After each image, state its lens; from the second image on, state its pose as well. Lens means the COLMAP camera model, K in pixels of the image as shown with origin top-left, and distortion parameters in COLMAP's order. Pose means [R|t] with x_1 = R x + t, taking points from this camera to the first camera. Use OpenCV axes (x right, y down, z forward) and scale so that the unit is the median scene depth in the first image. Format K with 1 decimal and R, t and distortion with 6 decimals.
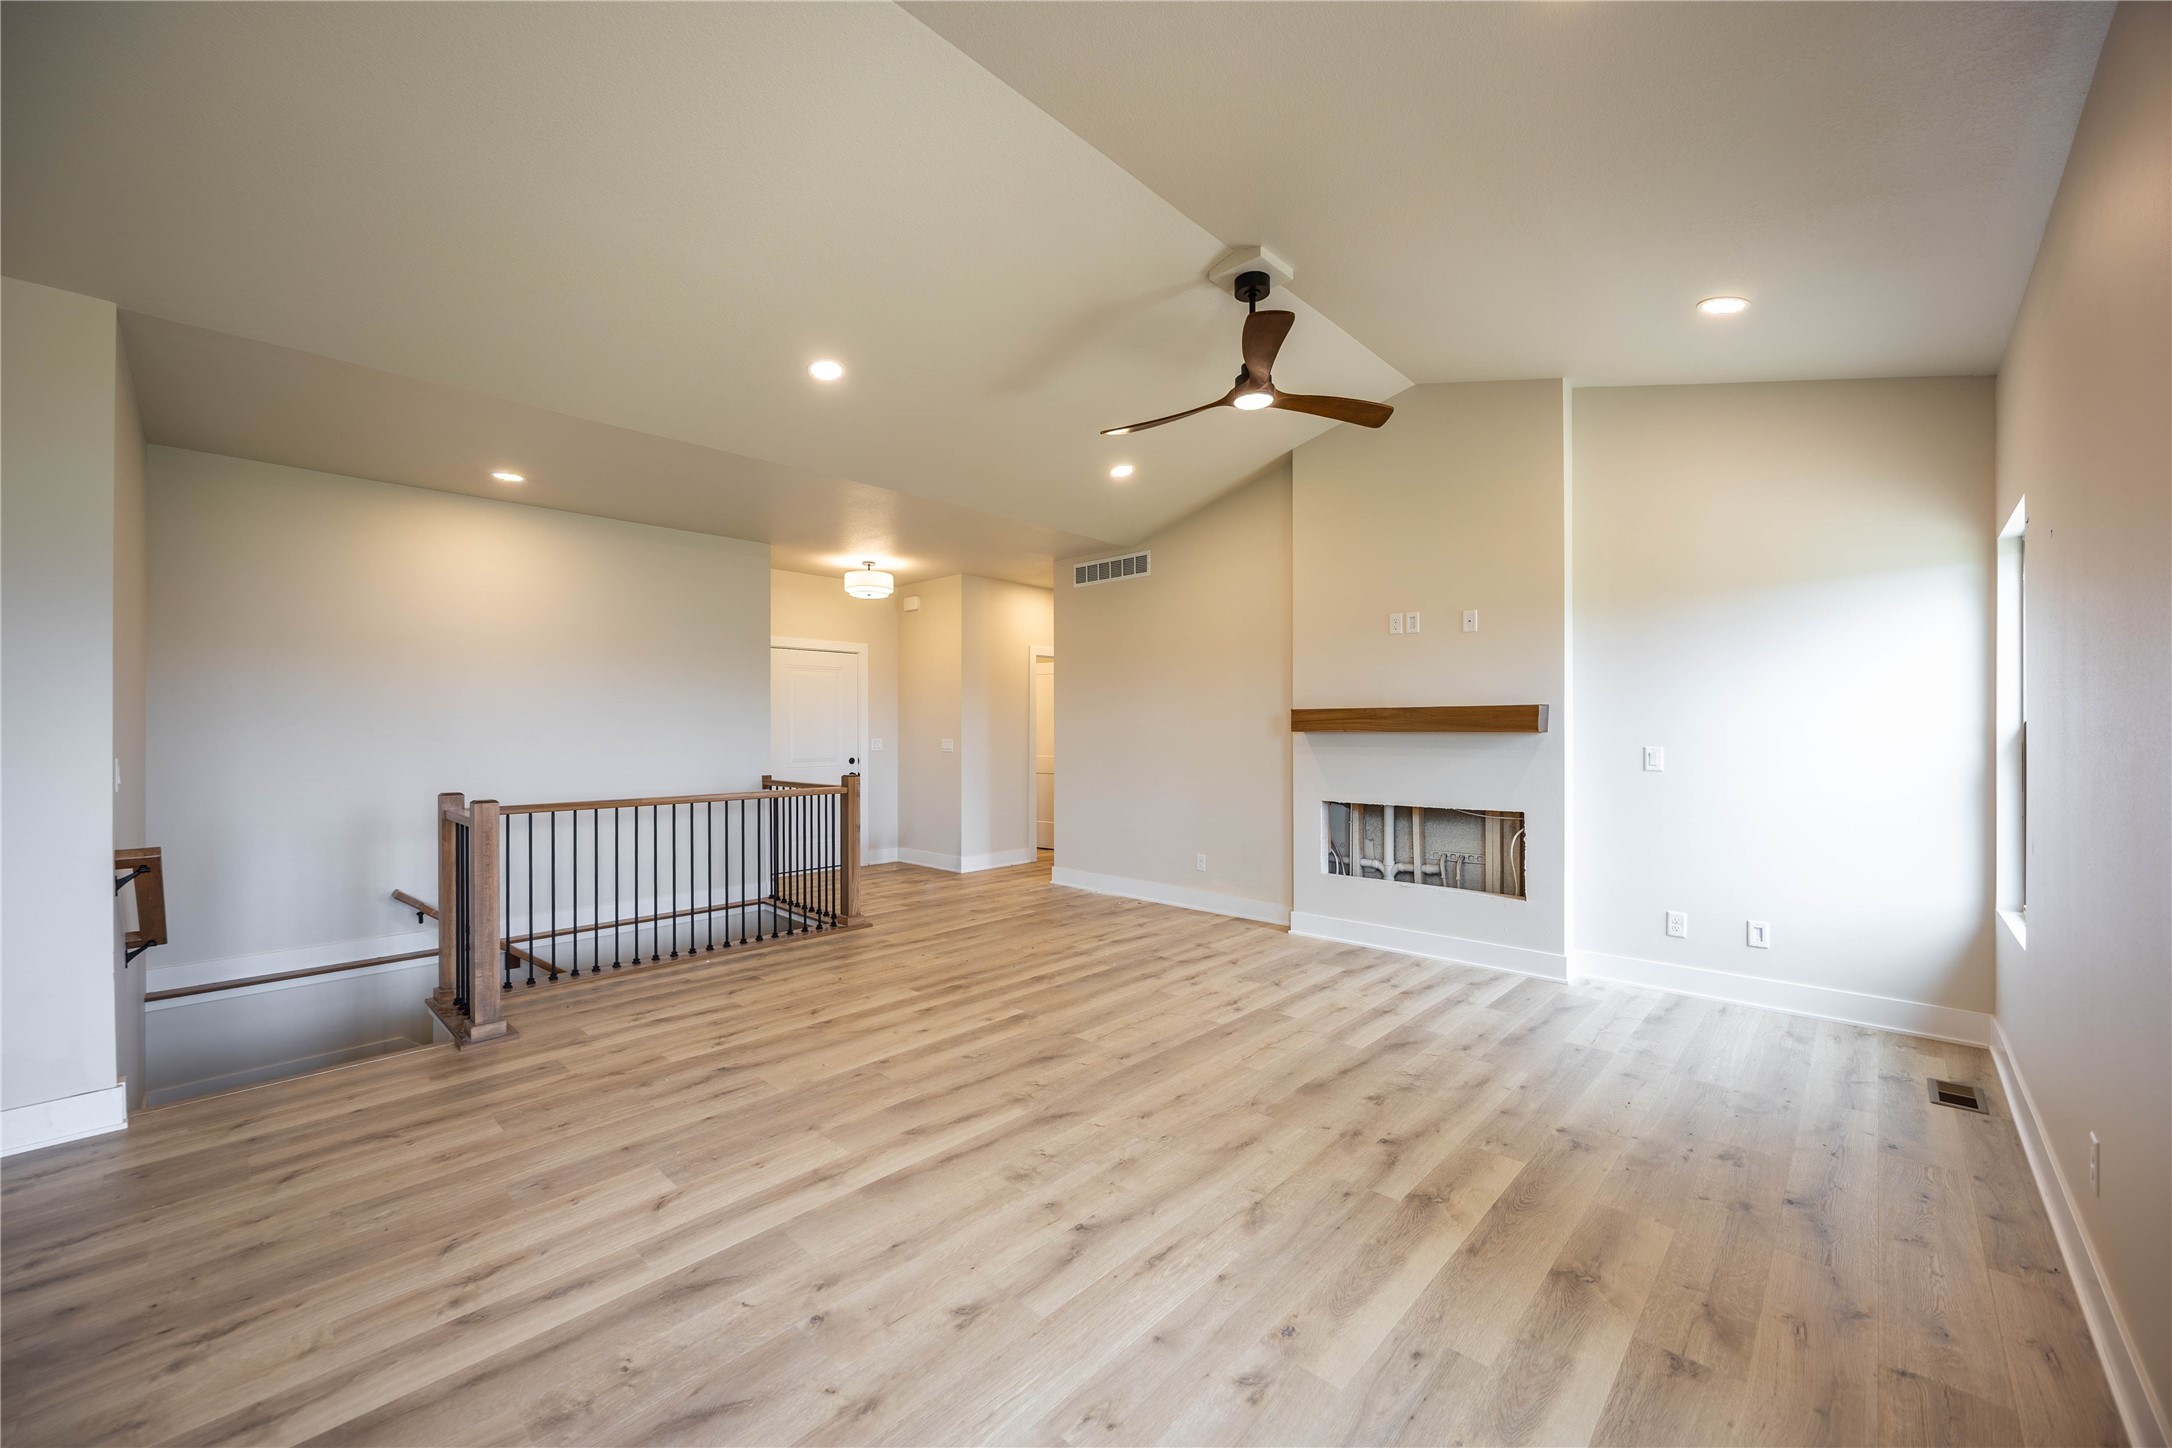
lens RADIAL K [[851.6, 0, 1086.0], [0, 851.6, 724.0], [0, 0, 1]] dist [-0.000300, 0.000107]
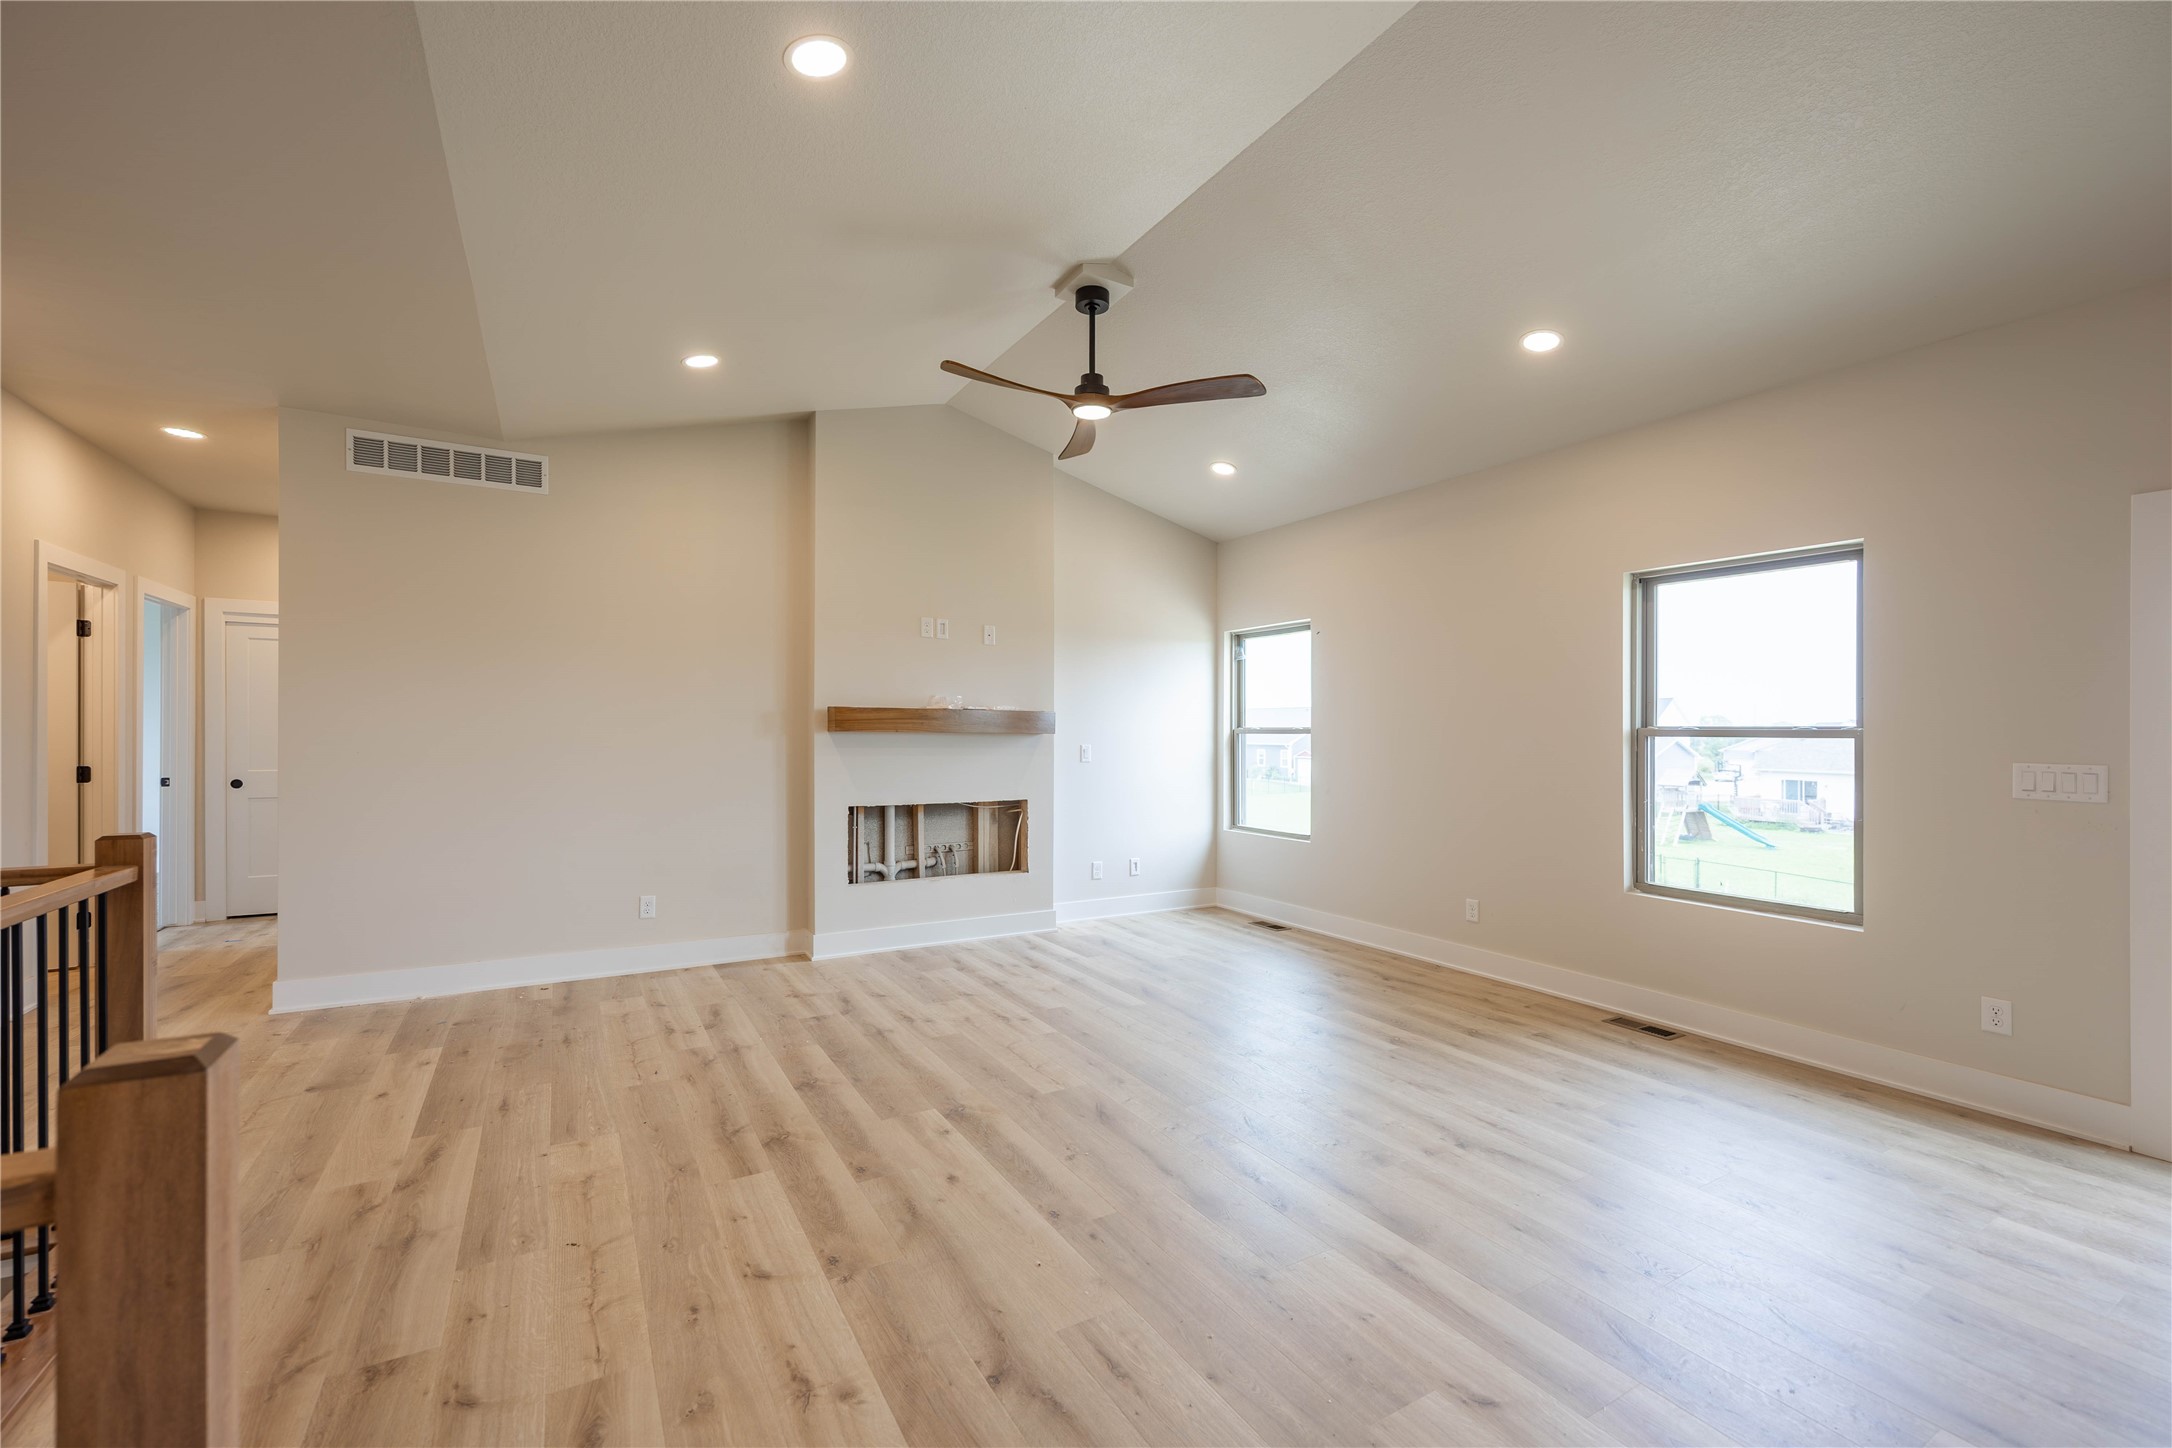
lens RADIAL K [[877.0, 0, 1086.0], [0, 877.0, 724.0], [0, 0, 1]] dist [0.006439, 0.000160]
pose [[0.278373, 0.016306, 0.960335, -0.679820], [-0.015770, 0.999799, -0.012405, 0.009992], [-0.960343, -0.011691, 0.278574, 0.586238]]
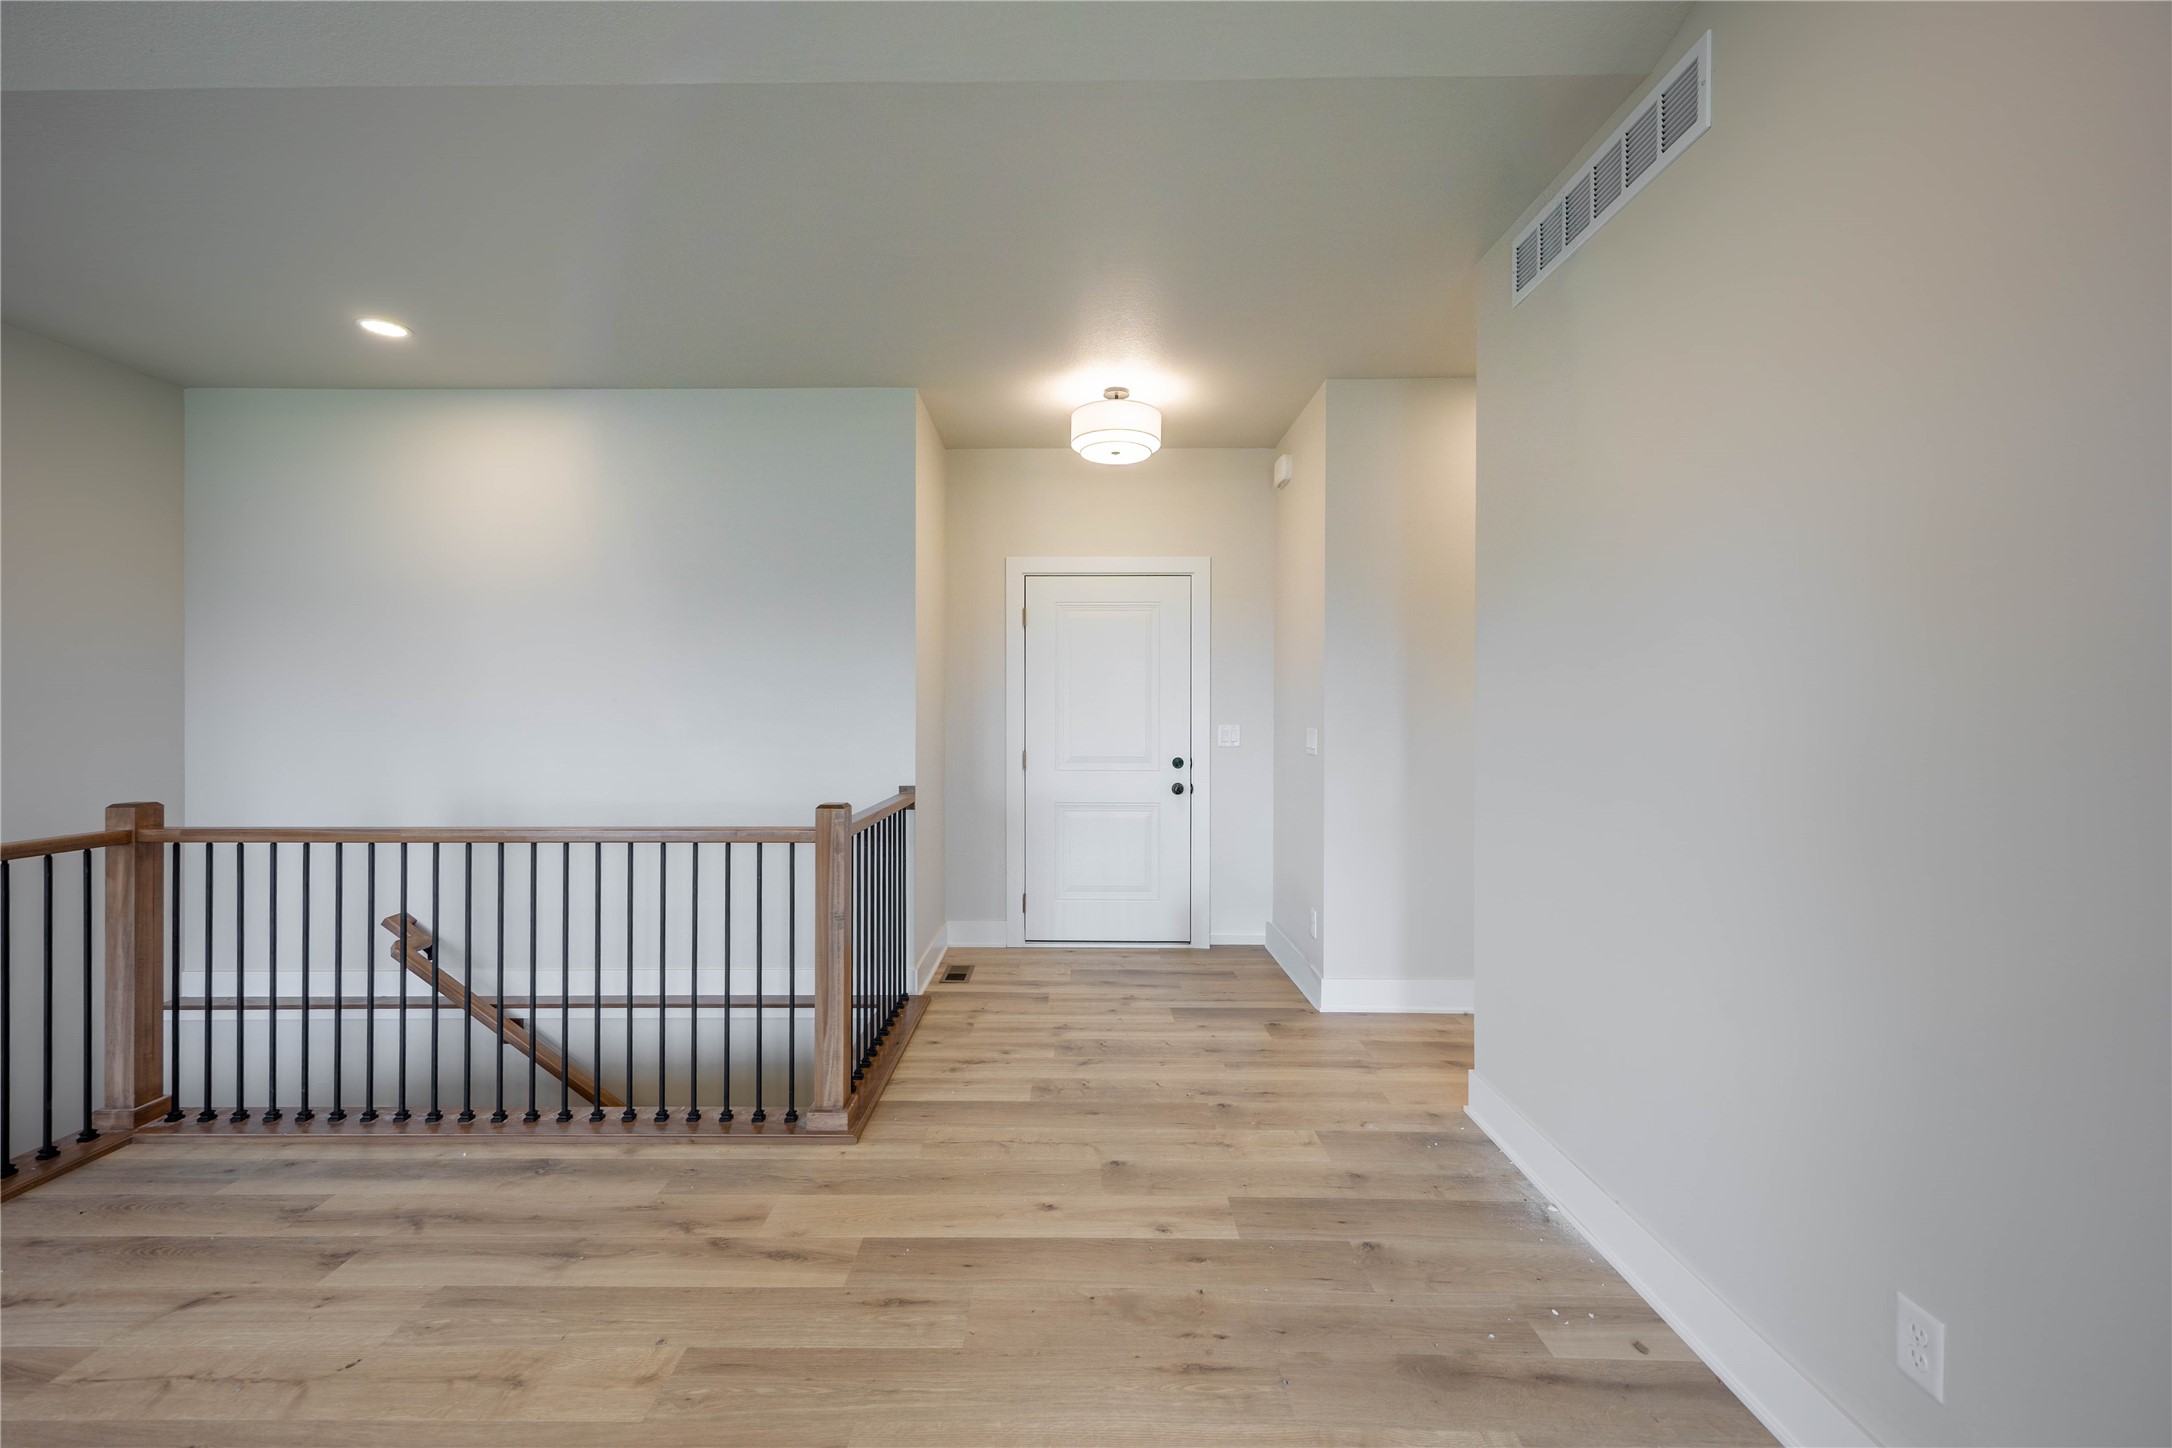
lens RADIAL K [[877.0, 0, 1086.0], [0, 877.0, 724.0], [0, 0, 1]] dist [0.006439, 0.000160]
pose [[0.674290, 0.015352, -0.738307, 0.212802], [0.000706, 0.999770, 0.021433, 0.007079], [0.738466, -0.014973, 0.674124, 0.972913]]
